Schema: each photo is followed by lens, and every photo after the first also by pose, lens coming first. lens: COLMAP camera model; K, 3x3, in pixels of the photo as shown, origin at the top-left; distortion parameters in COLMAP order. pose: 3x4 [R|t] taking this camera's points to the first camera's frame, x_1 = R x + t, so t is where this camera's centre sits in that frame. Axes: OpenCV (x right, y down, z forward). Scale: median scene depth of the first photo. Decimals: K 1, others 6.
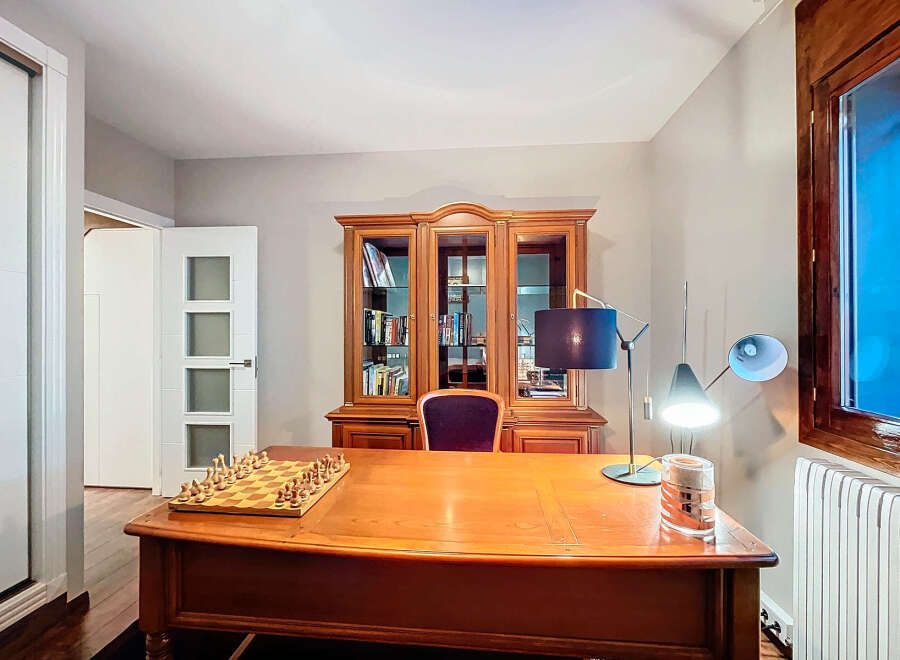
lens RADIAL K [[409.7, 0, 450.8], [0, 409.7, 337.6], [0, 0, 1]] dist [0.000619, -0.000762]
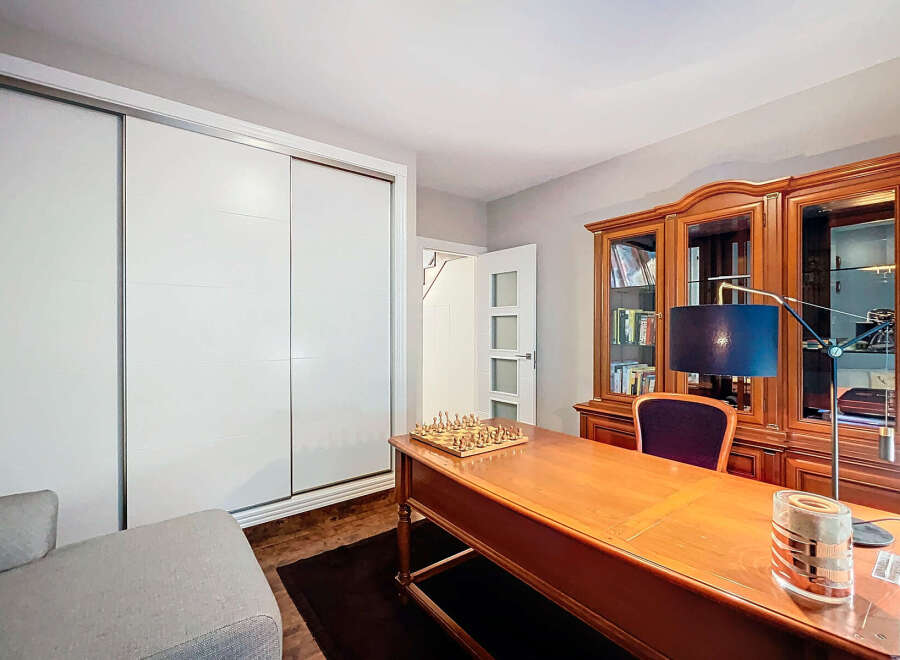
lens RADIAL K [[409.3, 0, 450.1], [0, 409.3, 343.7], [0, 0, 1]] dist [-0.001042, -0.000430]
pose [[0.676733, 0.029645, -0.735631, 0.279082], [-0.017851, 0.999556, 0.023860, 0.000108], [0.736012, -0.003015, 0.676962, -0.002737]]
